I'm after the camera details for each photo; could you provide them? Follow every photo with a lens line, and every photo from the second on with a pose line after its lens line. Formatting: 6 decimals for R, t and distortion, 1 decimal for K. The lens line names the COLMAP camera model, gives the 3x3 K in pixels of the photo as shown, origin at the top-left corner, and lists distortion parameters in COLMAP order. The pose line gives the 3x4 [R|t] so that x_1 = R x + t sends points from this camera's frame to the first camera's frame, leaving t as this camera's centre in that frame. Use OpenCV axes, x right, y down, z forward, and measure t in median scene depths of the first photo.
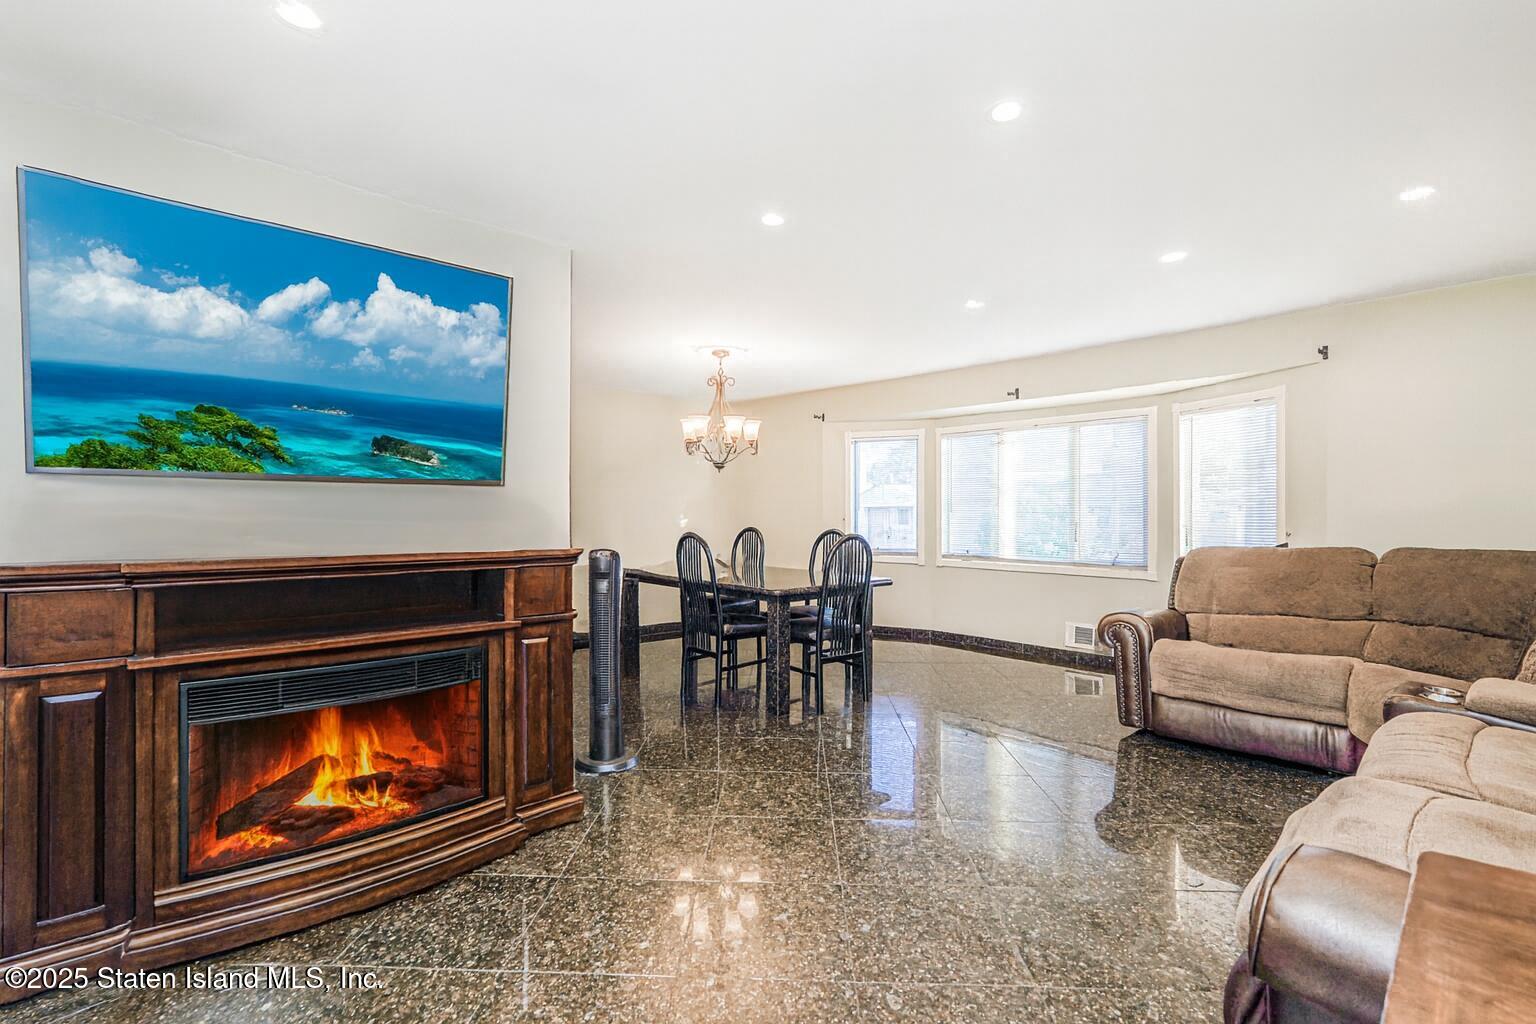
lens RADIAL K [[693.3, 0, 766.6], [0, 693.3, 519.3], [0, 0, 1]] dist [-0.029079, 0.020345]
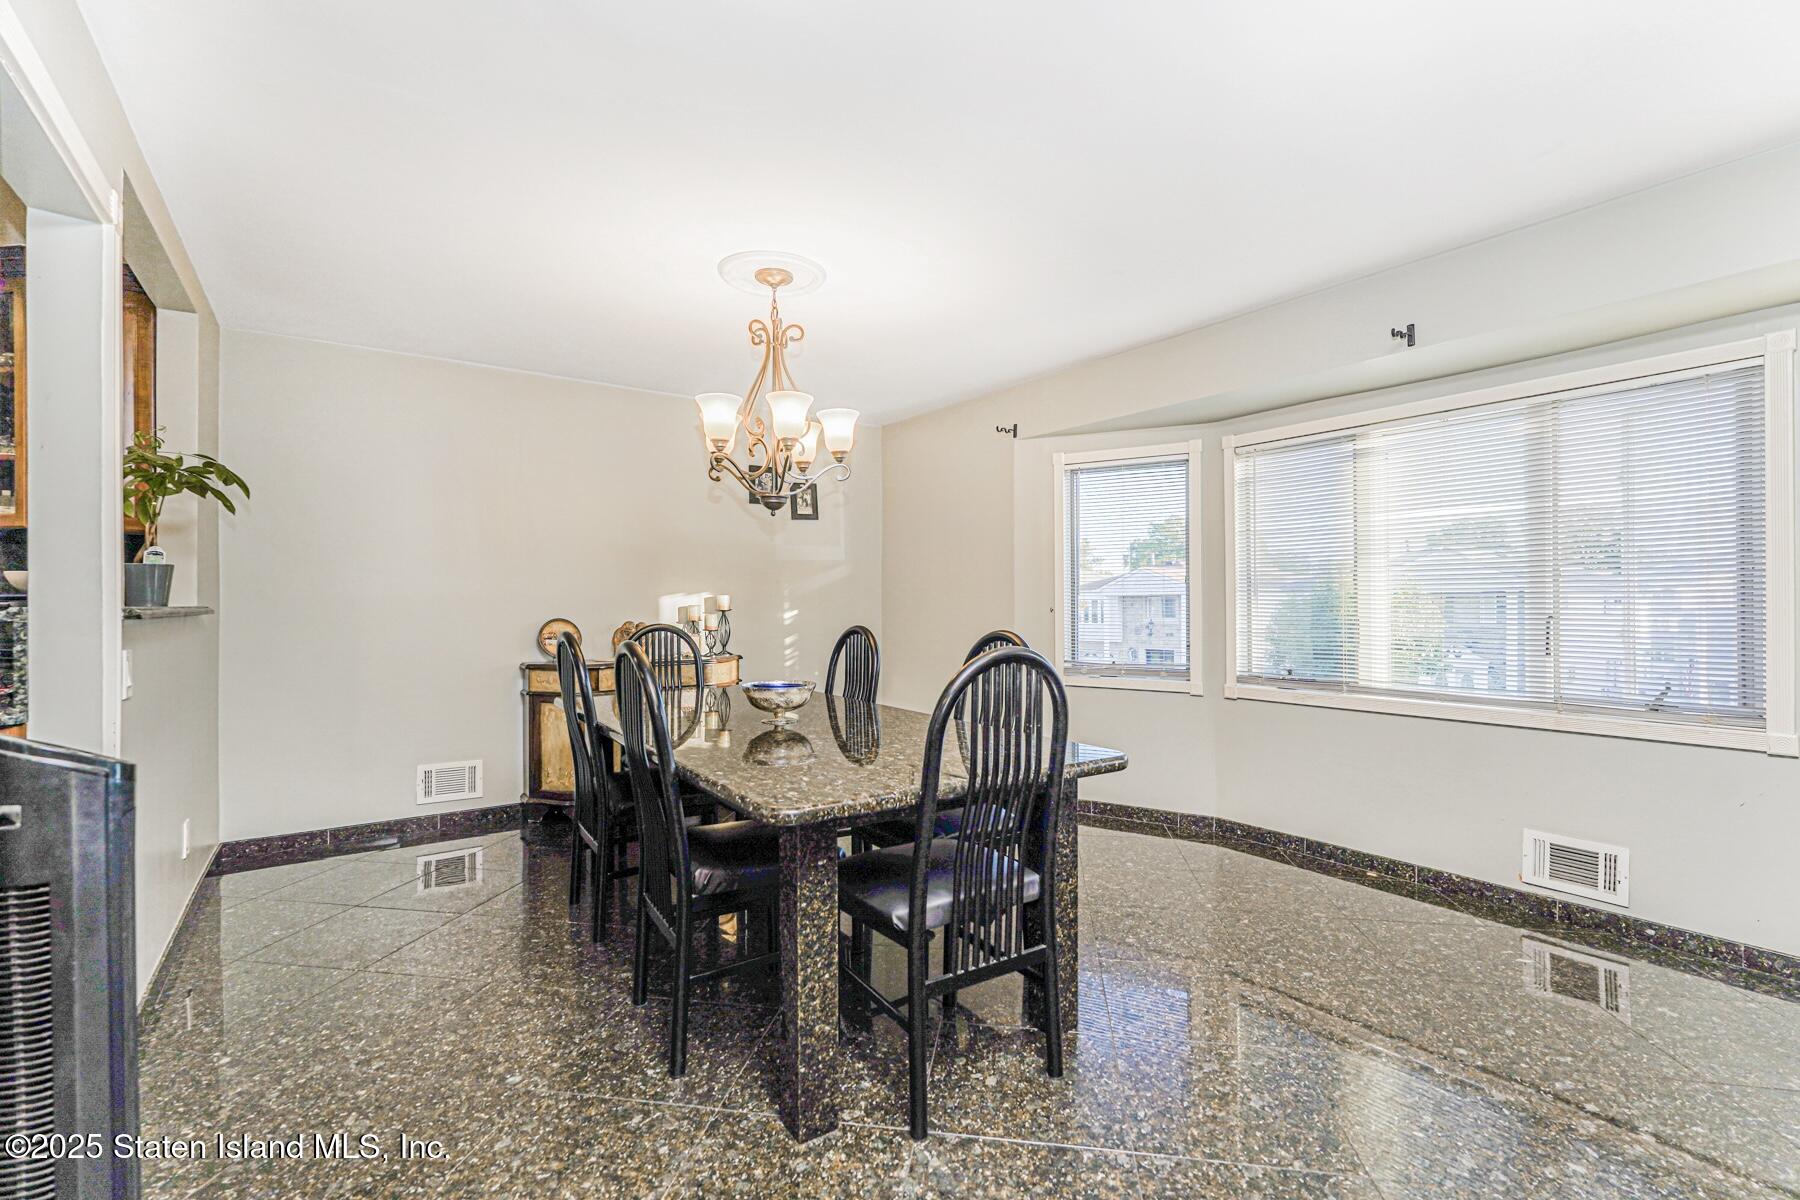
lens RADIAL K [[812.5, 0, 898.4], [0, 812.5, 608.5], [0, 0, 1]] dist [-0.029079, 0.020345]
pose [[0.991847, -0.005154, -0.127330, 0.080081], [0.004557, 0.999977, -0.004979, 0.001521], [0.127353, 0.004358, 0.991848, 0.371595]]
